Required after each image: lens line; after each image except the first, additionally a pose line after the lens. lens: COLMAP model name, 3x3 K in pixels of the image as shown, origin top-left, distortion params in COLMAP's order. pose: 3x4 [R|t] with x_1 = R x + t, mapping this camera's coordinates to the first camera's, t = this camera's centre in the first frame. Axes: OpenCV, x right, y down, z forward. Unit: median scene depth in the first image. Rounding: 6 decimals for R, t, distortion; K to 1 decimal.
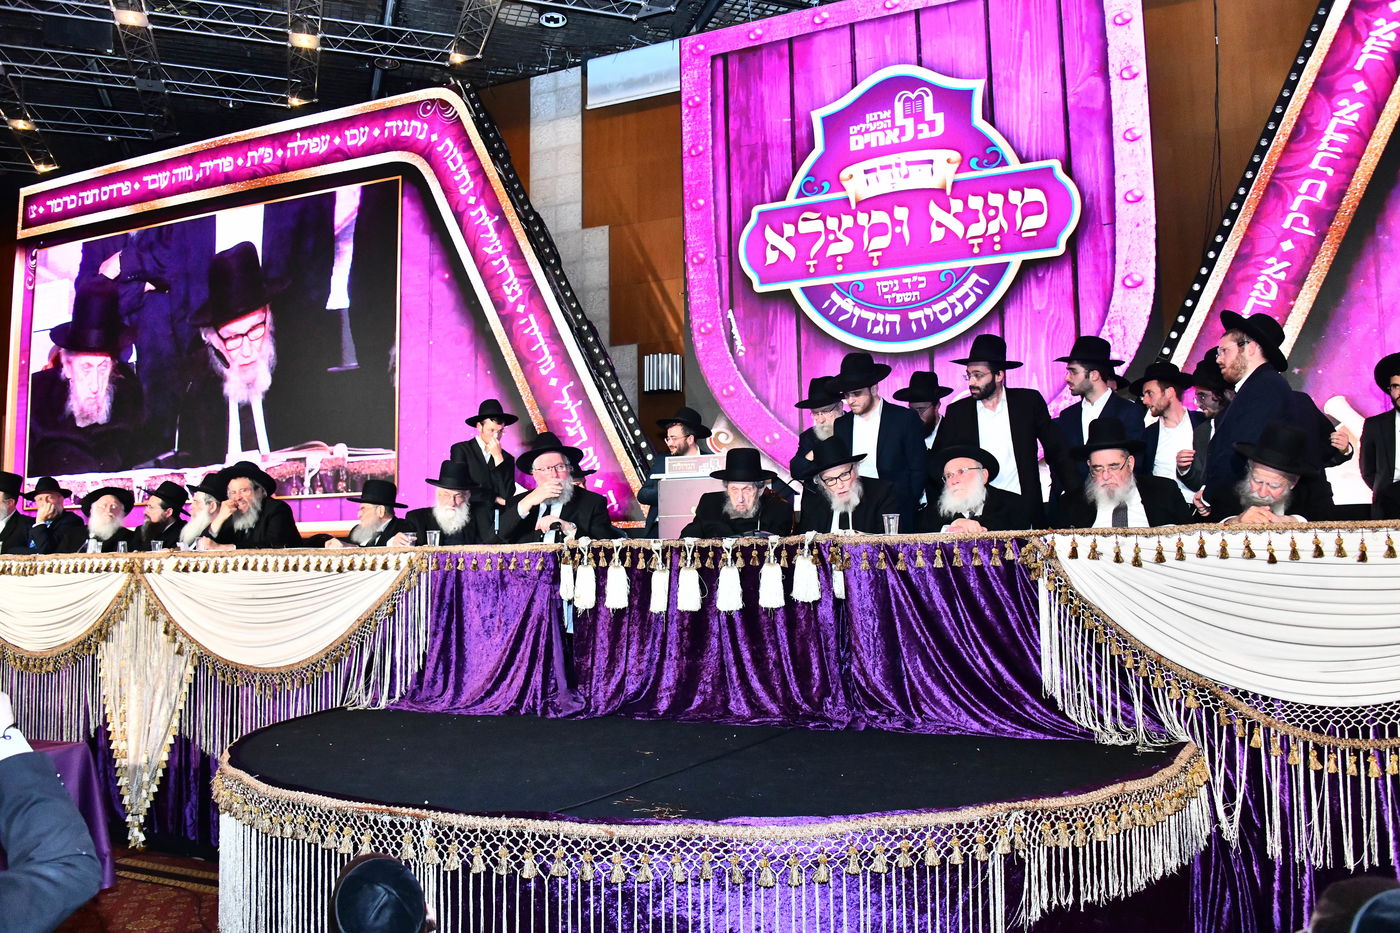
lens RADIAL K [[1082.3, 0, 700.0], [0, 1082.3, 466.5], [0, 0, 1]] dist [-0.040074, -0.009624]
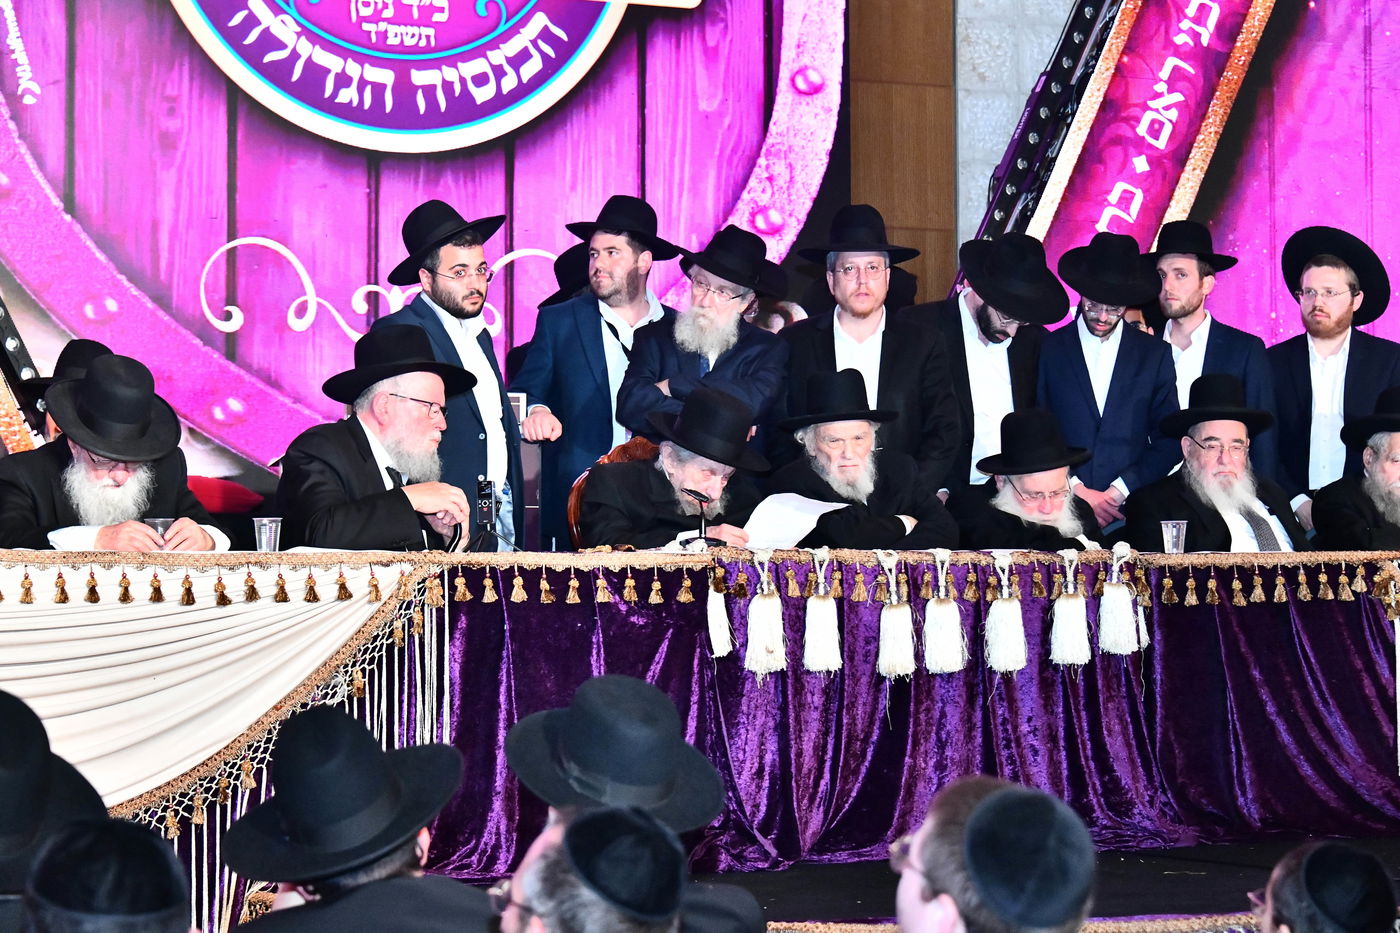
lens RADIAL K [[3431.3, 0, 694.7], [0, 3431.3, 440.3], [0, 0, 1]] dist [-0.178768, 1.920327]
pose [[0.627849, 0.046174, 0.776965, -1.219376], [-0.071892, 0.997412, -0.001181, 0.014766], [-0.775008, -0.055116, 0.629543, -0.052630]]
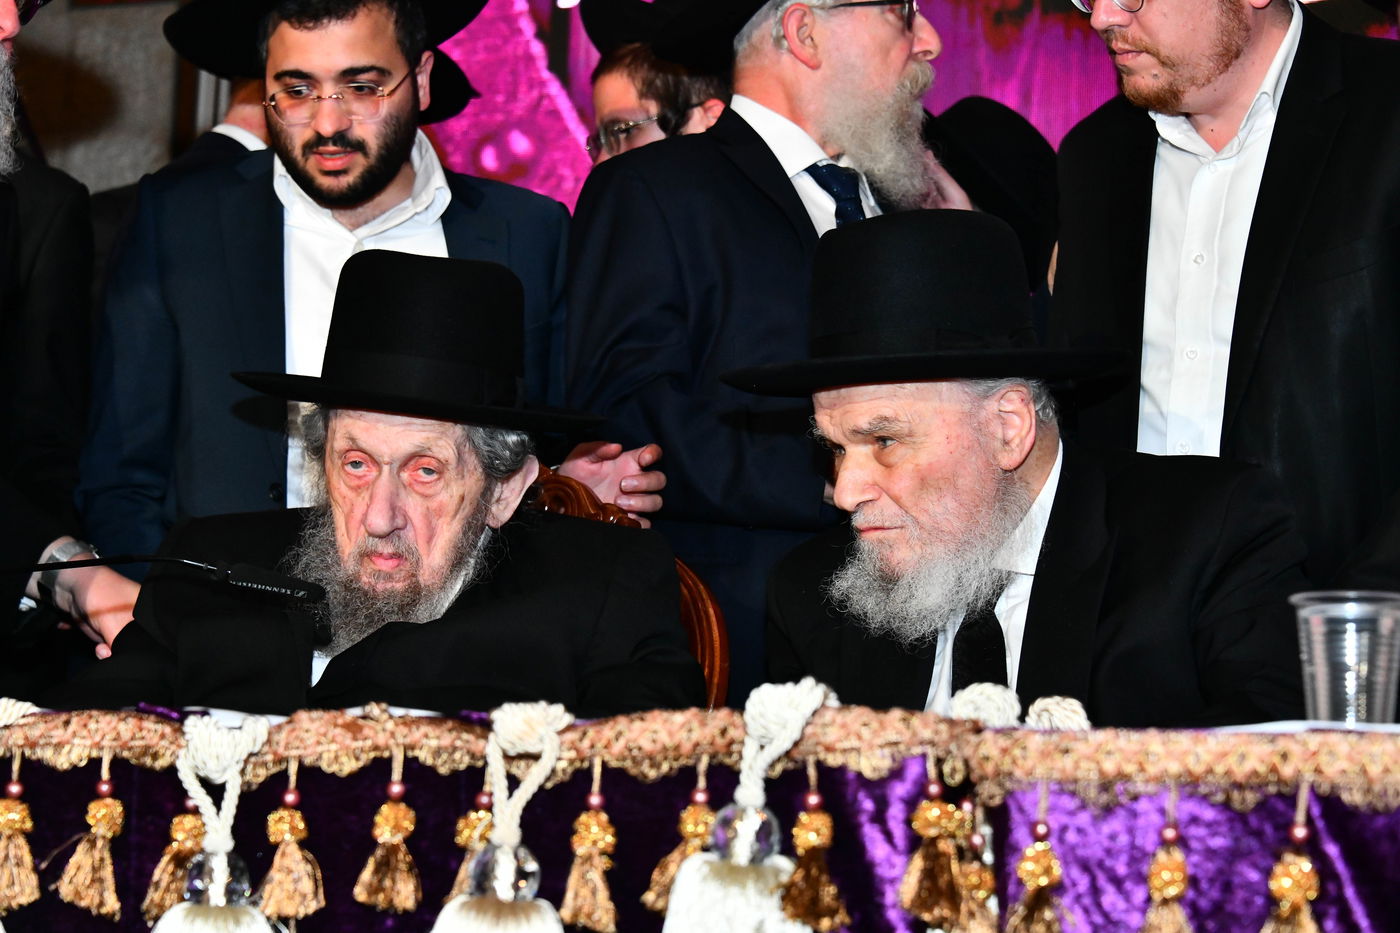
lens RADIAL K [[3431.3, 0, 694.7], [0, 3431.3, 440.3], [0, 0, 1]] dist [-0.178768, 1.920327]
pose [[0.997092, 0.057090, 0.050482, 0.049713], [-0.054355, 0.997061, -0.053994, 0.039979], [-0.053416, 0.051093, 0.997264, 0.418051]]
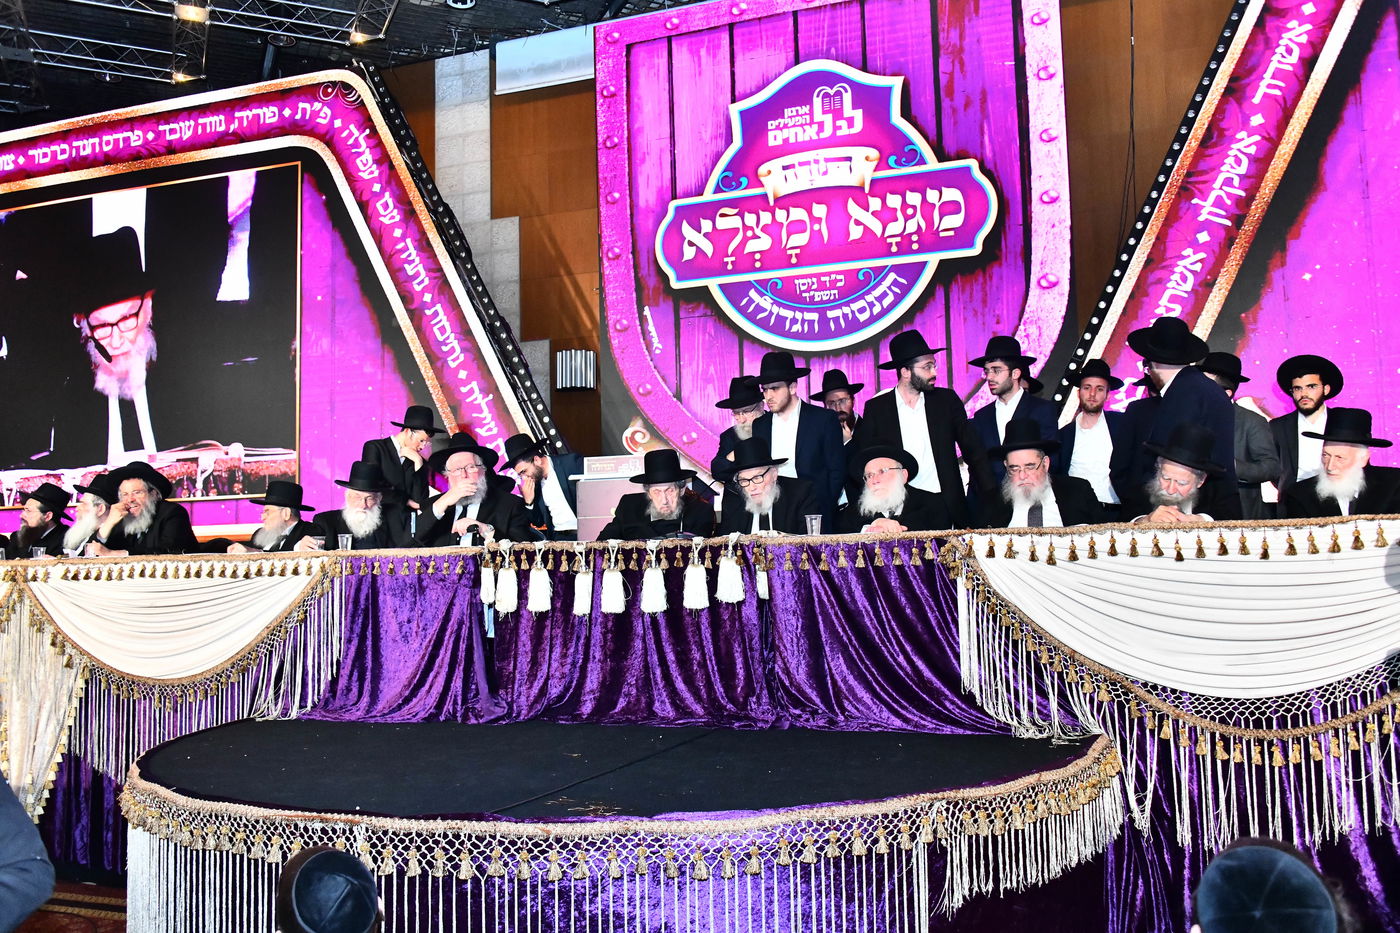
lens RADIAL K [[1126.4, 0, 700.0], [0, 1126.4, 466.5], [0, 0, 1]] dist [-0.009707, -0.005896]
pose [[0.996619, -0.001995, 0.082138, -0.011890], [0.001824, 0.999996, 0.002165, -0.002856], [-0.082142, -0.002008, 0.996619, -0.032088]]
